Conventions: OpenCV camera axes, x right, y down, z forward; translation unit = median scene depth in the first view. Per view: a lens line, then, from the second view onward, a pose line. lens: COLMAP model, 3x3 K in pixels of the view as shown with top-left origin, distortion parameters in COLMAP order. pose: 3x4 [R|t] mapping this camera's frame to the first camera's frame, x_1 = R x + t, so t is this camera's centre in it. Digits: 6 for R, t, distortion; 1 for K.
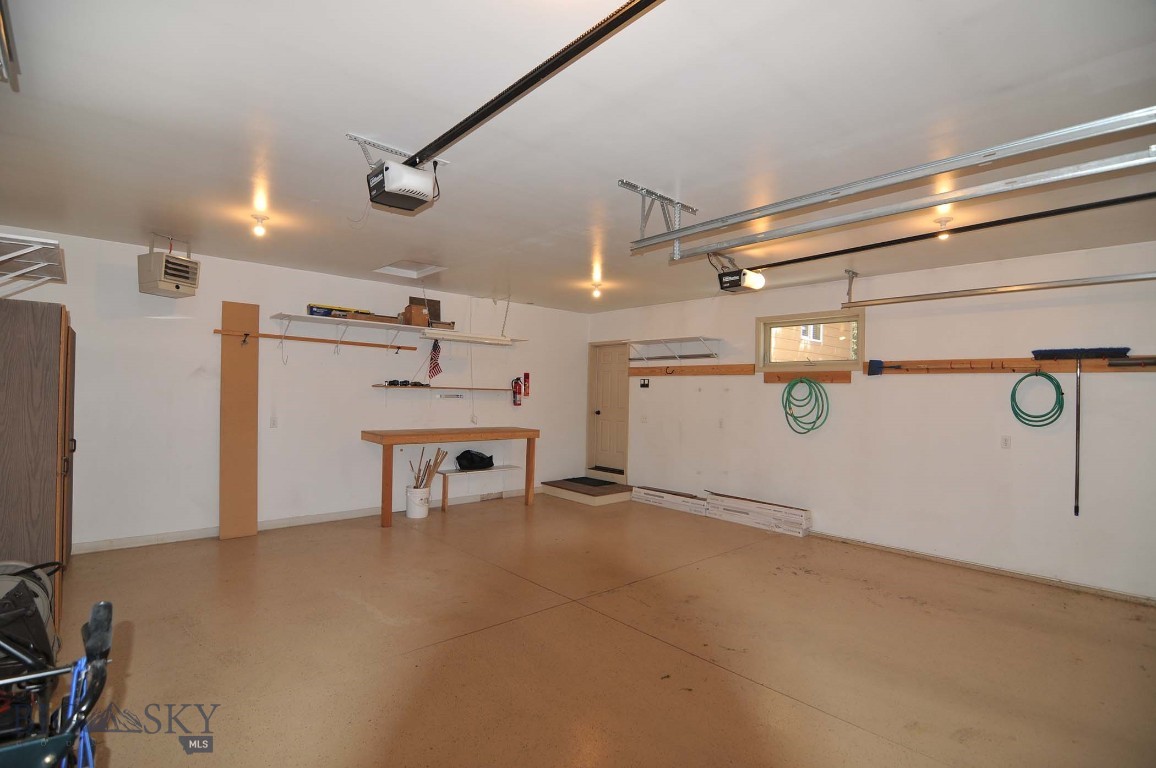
lens RADIAL K [[553.2, 0, 573.4], [0, 553.2, 385.2], [0, 0, 1]] dist [-0.017088, -0.000624]
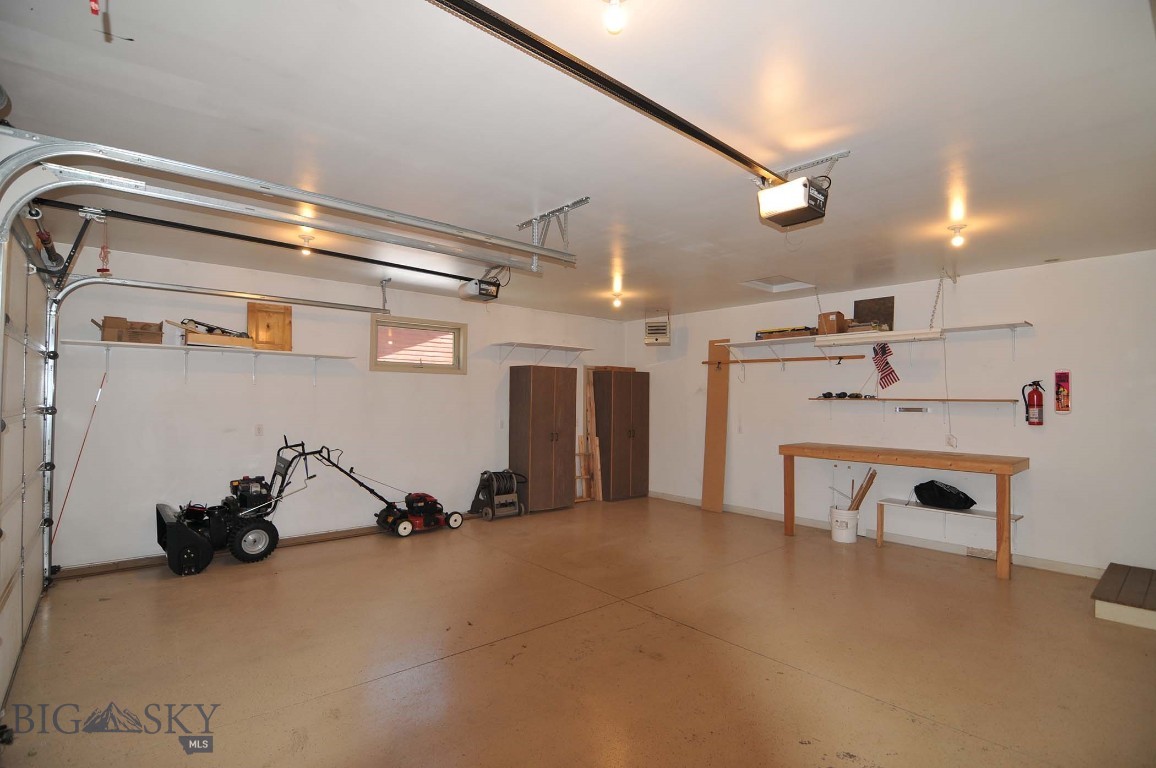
lens RADIAL K [[553.2, 0, 573.8], [0, 553.2, 391.5], [0, 0, 1]] dist [-0.017088, -0.000624]
pose [[-0.025453, -0.035190, -0.999056, 0.636471], [0.004478, 0.999366, -0.035315, 0.020724], [0.999666, -0.005373, -0.025279, 0.563584]]
